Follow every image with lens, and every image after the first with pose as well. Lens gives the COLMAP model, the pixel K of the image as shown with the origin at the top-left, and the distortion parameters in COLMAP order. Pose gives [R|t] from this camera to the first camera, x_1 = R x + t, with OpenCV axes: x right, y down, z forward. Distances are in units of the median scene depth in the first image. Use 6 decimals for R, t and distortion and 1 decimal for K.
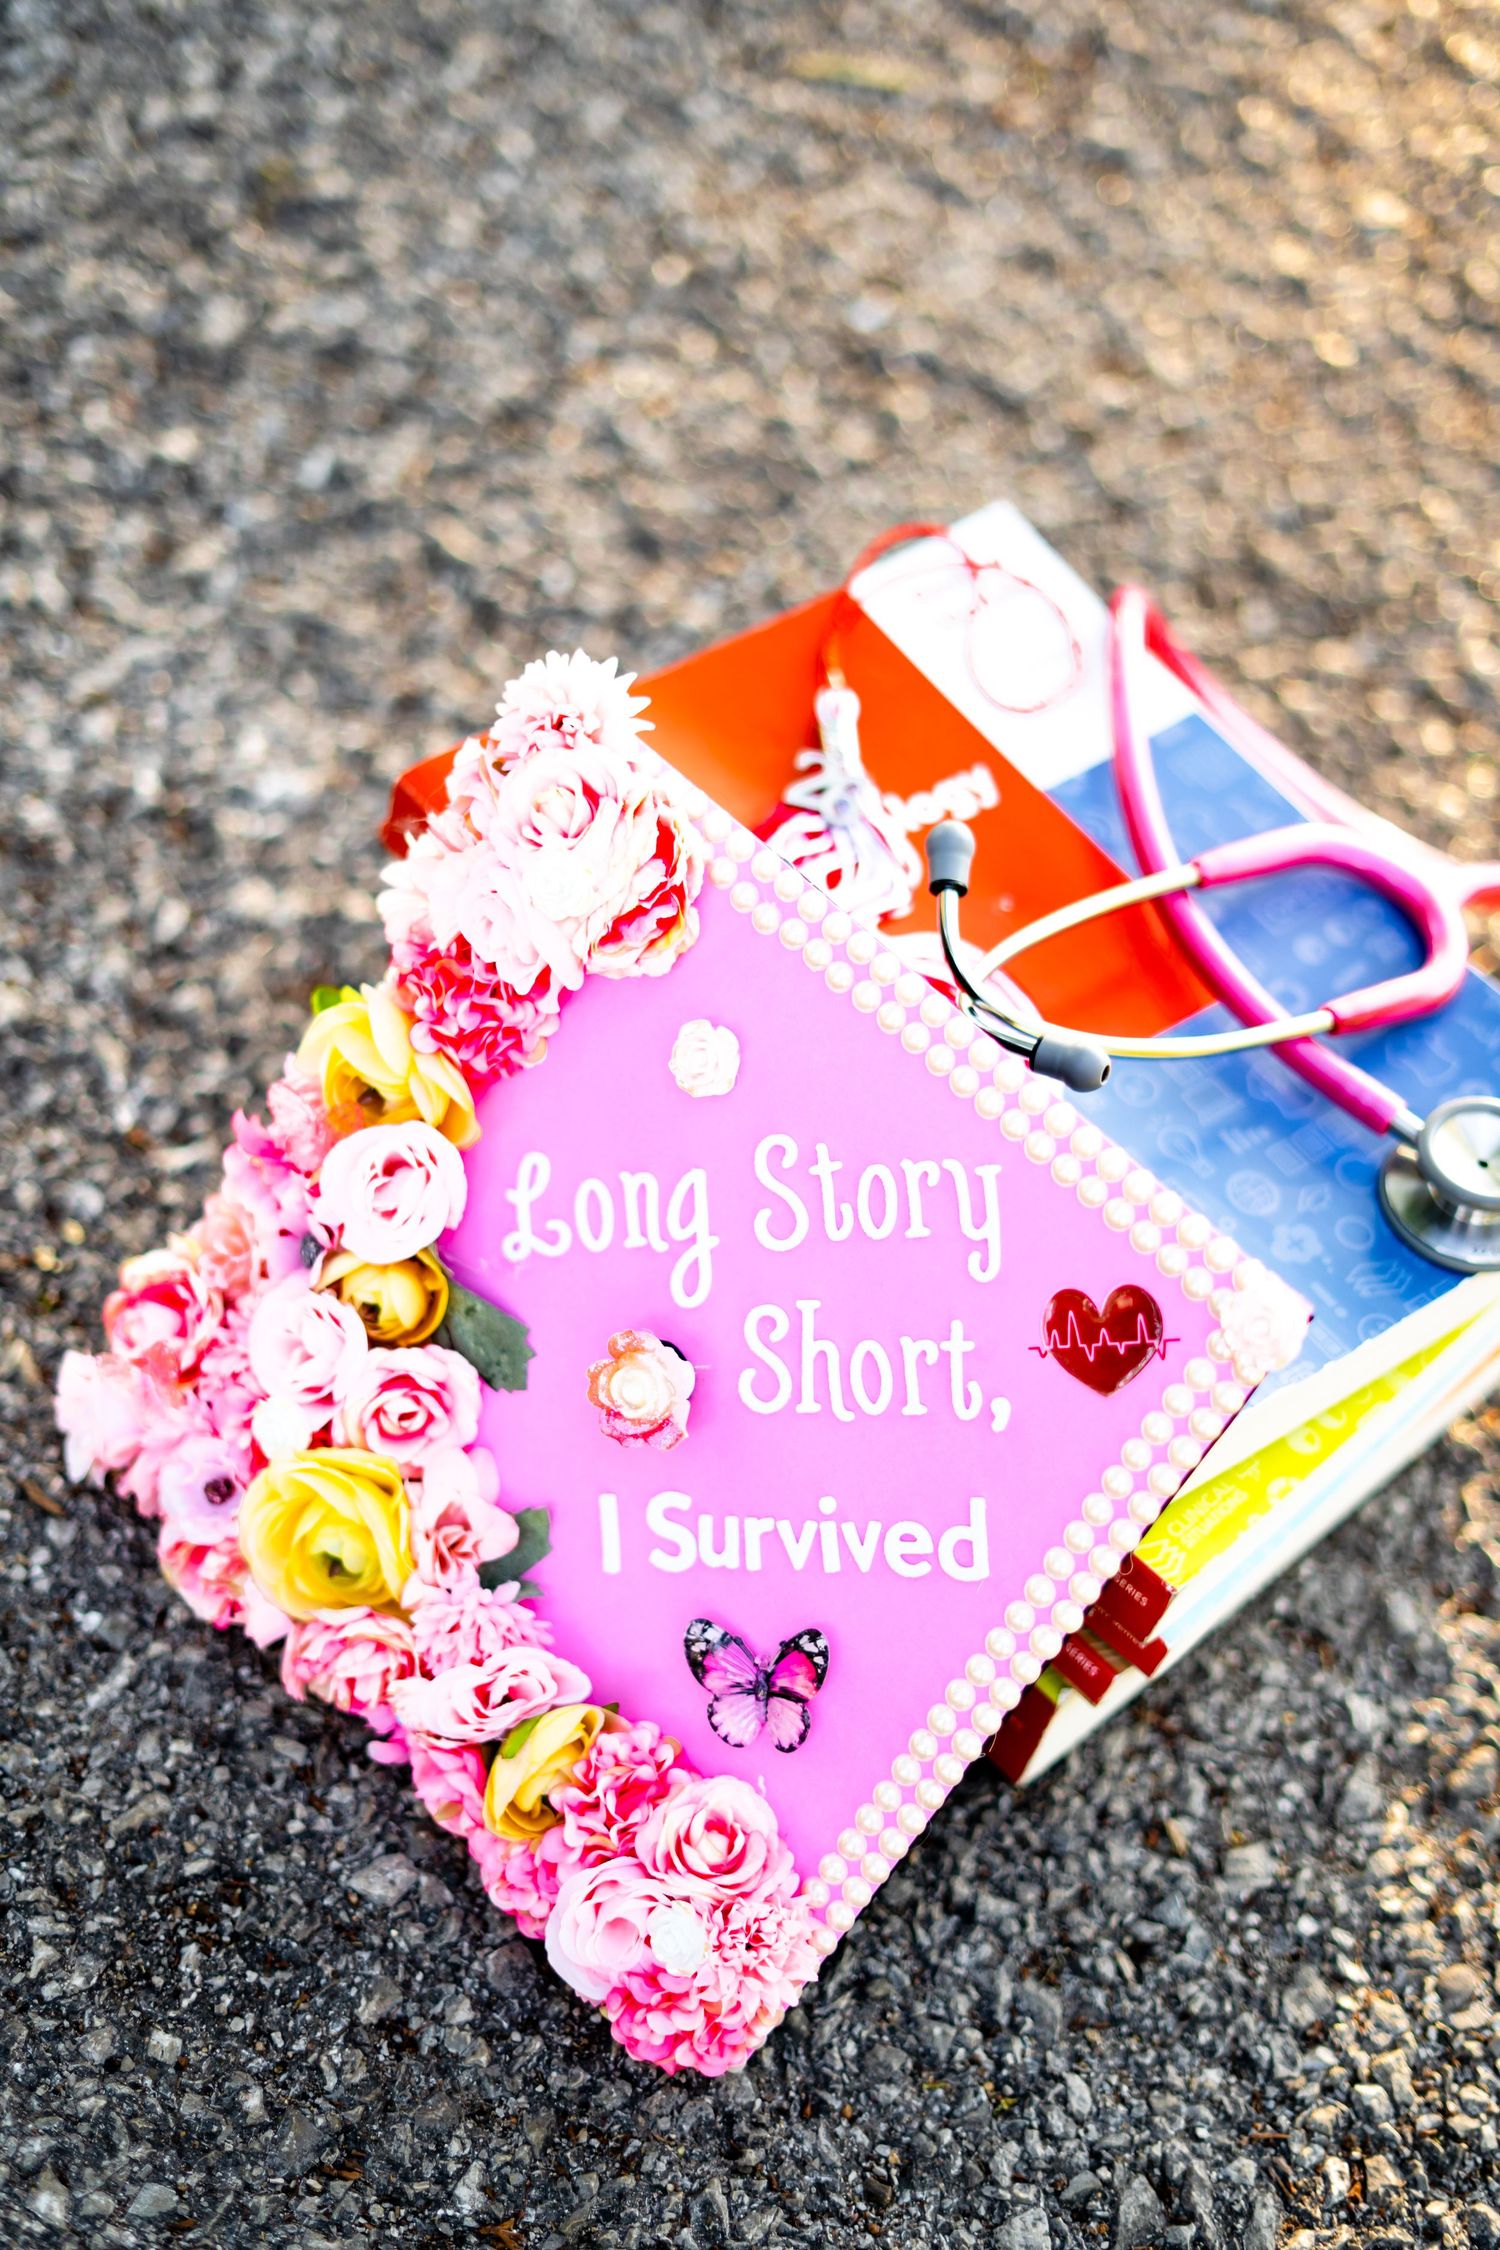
lens RADIAL K [[3631.3, 0, 830.3], [0, 3631.3, 1107.8], [0, 0, 1]] dist [-0.021662, -0.069976]
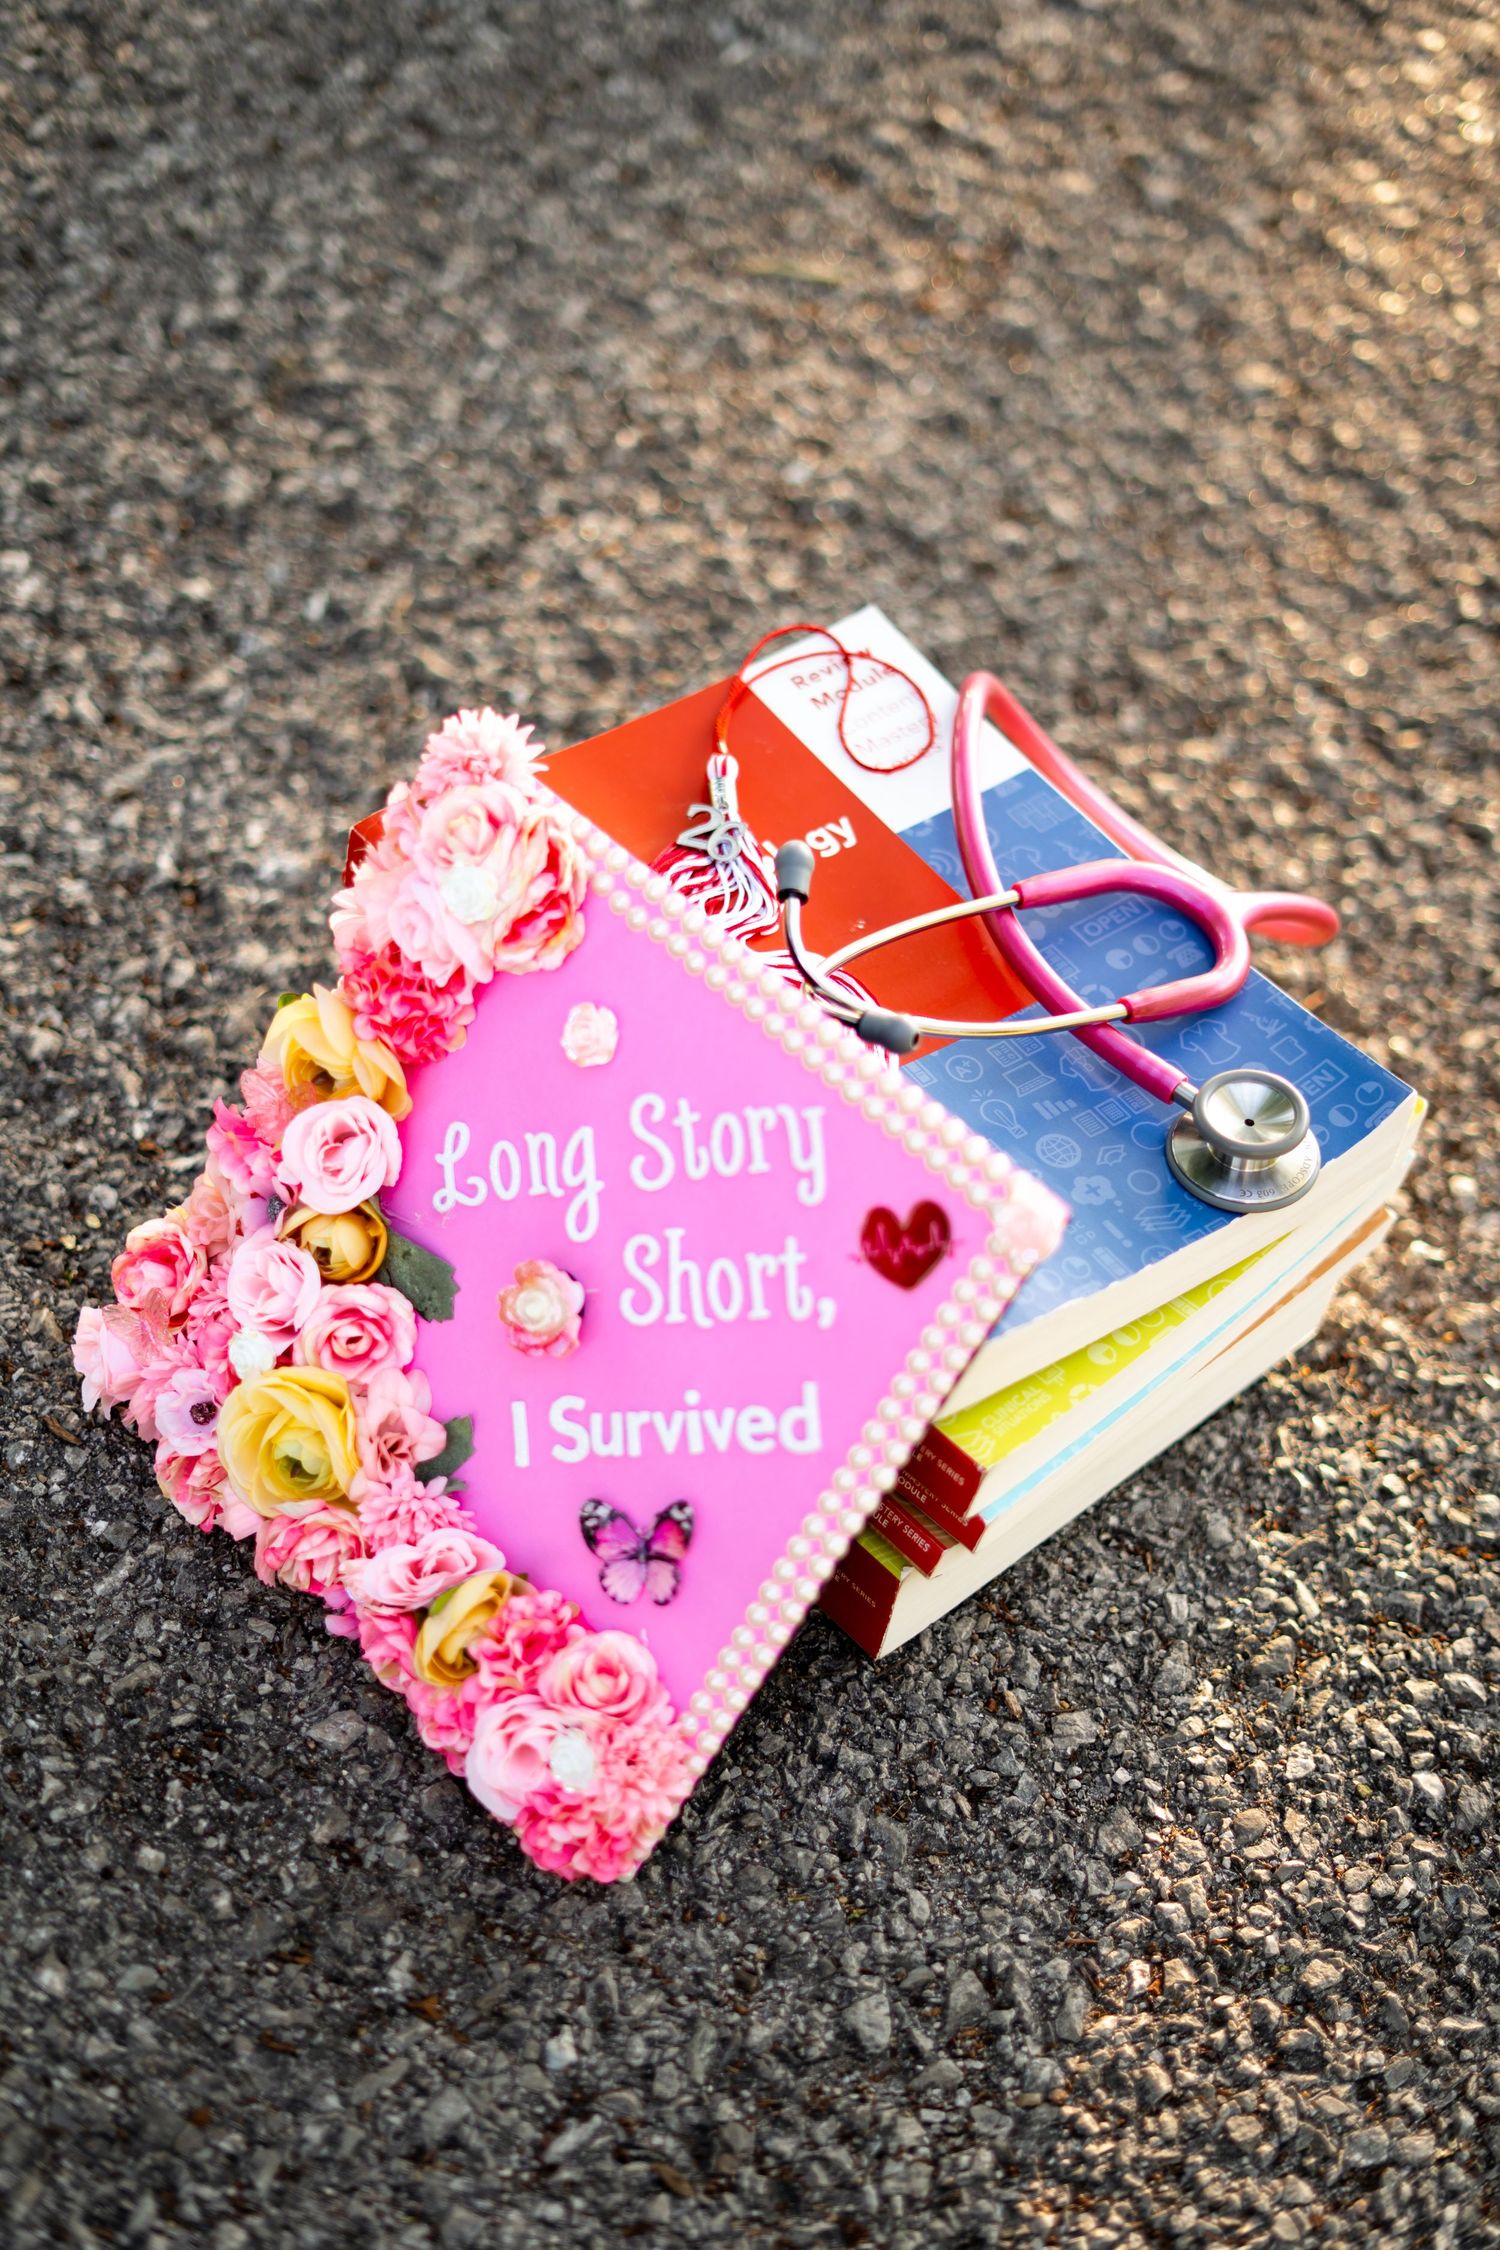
lens RADIAL K [[3631.3, 0, 830.3], [0, 3631.3, 1107.8], [0, 0, 1]] dist [-0.021662, -0.069976]
pose [[0.999100, -0.017377, -0.038695, 0.087899], [0.014649, 0.997461, -0.069693, 0.091827], [0.039808, 0.069063, 0.996818, -0.198637]]
